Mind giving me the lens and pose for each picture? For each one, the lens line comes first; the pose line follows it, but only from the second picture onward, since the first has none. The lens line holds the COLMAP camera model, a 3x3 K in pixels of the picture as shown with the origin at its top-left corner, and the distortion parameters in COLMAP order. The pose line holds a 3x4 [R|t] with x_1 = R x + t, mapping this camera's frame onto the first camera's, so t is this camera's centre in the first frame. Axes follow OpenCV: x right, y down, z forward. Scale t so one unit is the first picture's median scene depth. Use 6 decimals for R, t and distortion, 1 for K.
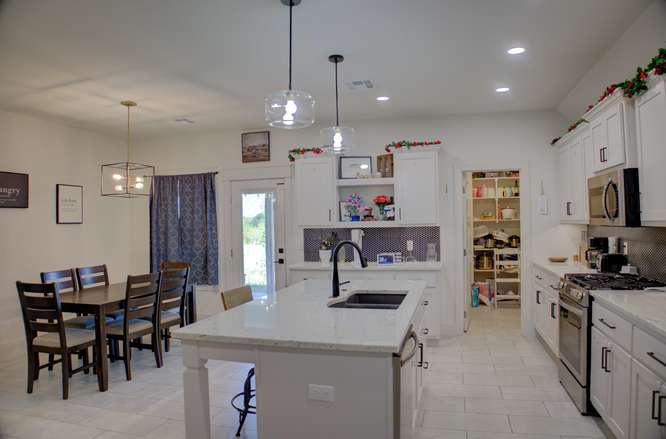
lens RADIAL K [[451.5, 0, 333.0], [0, 451.5, 219.5], [0, 0, 1]] dist [-0.169785, 0.110606]
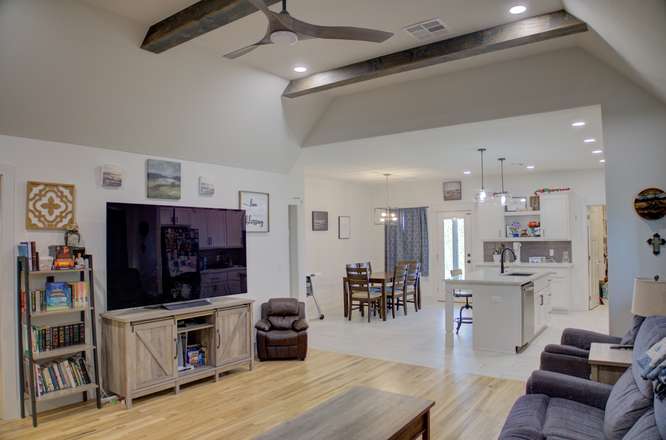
lens RADIAL K [[457.6, 0, 333.0], [0, 457.6, 220.0], [0, 0, 1]] dist [-0.175895, 0.148047]
pose [[0.933500, -0.007861, -0.358490, 0.010406], [0.000150, 0.999768, -0.021531, -0.024411], [0.358577, 0.020045, 0.933285, -0.736894]]
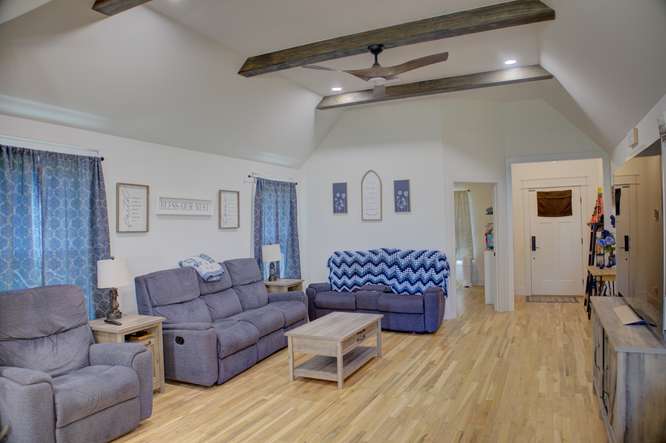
lens RADIAL K [[471.9, 0, 333.0], [0, 471.9, 221.5], [0, 0, 1]] dist [-0.094827, 0.003915]
pose [[-0.975538, 0.040655, 0.216038, -0.309580], [0.037334, 0.999114, -0.019434, 0.001153], [-0.216636, -0.010893, -0.976192, 0.512189]]
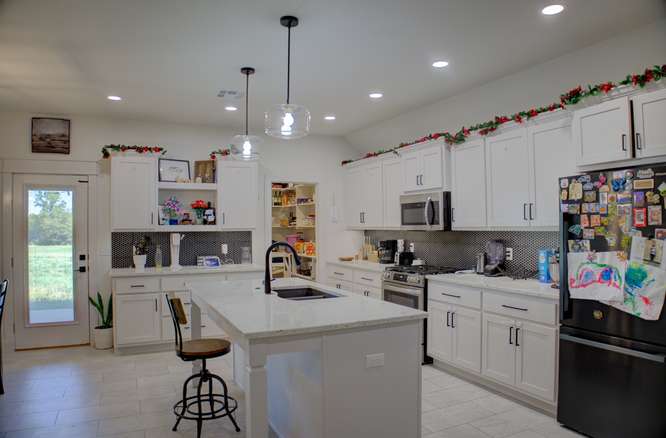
lens RADIAL K [[451.5, 0, 333.0], [0, 451.5, 219.0], [0, 0, 1]] dist [-0.169785, 0.110606]
pose [[0.756878, 0.023253, 0.653143, -0.320314], [-0.011702, 0.999689, -0.022031, 0.007639], [-0.653452, 0.009032, 0.756914, 0.042763]]
